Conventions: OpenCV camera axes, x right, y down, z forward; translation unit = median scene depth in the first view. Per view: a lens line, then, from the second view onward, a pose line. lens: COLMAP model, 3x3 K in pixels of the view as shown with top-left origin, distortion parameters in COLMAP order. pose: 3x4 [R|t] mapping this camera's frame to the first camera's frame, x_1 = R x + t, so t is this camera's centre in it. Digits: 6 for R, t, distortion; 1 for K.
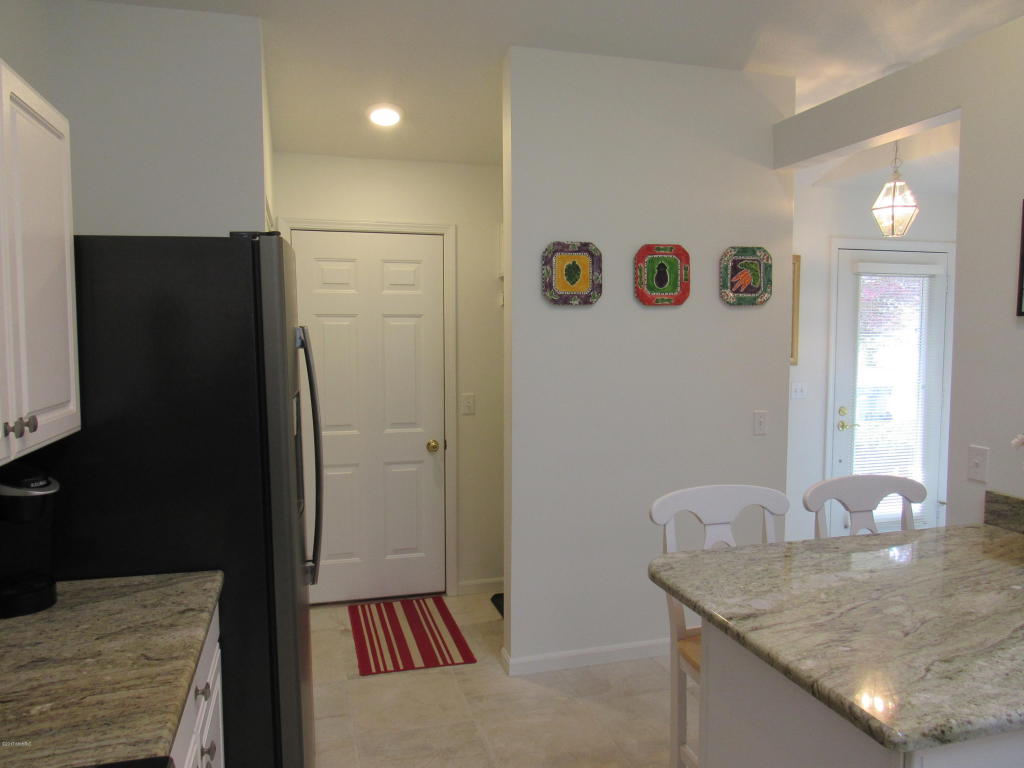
lens RADIAL K [[731.7, 0, 508.0], [0, 731.7, 383.6], [0, 0, 1]] dist [-0.029153, 0.013849]
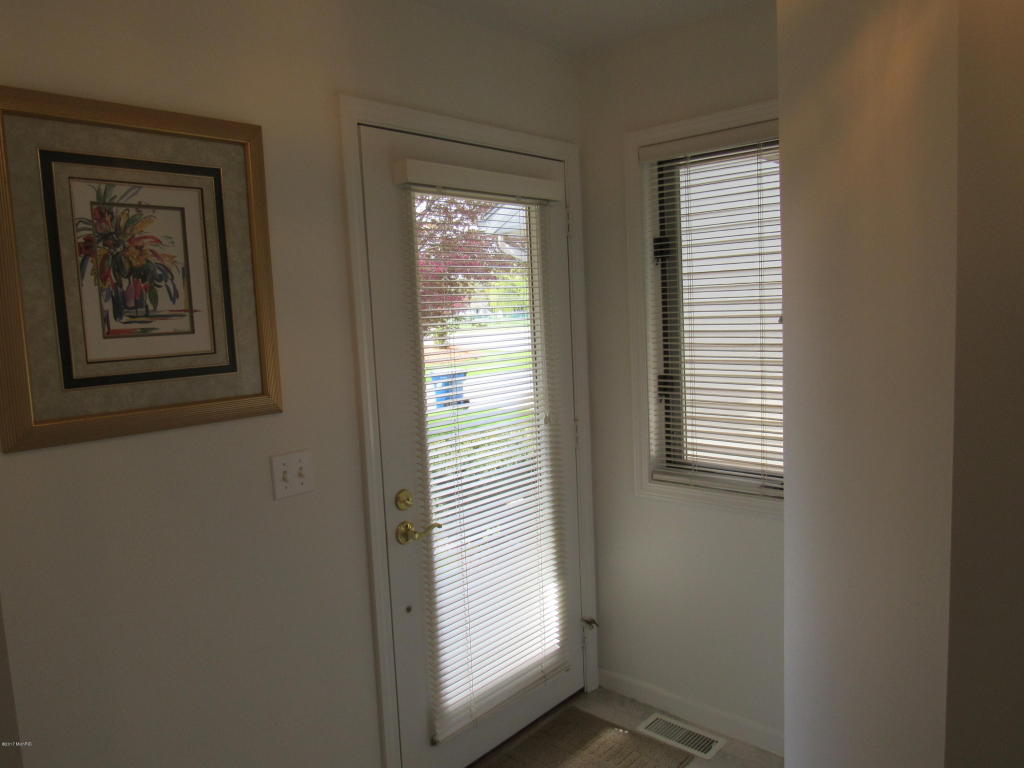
lens RADIAL K [[731.7, 0, 508.0], [0, 731.7, 383.6], [0, 0, 1]] dist [-0.029153, 0.013849]
pose [[0.849392, -0.092051, 0.519672, 0.288368], [0.085689, 0.995660, 0.036307, -0.042926], [-0.520759, 0.013692, 0.853594, 0.583951]]
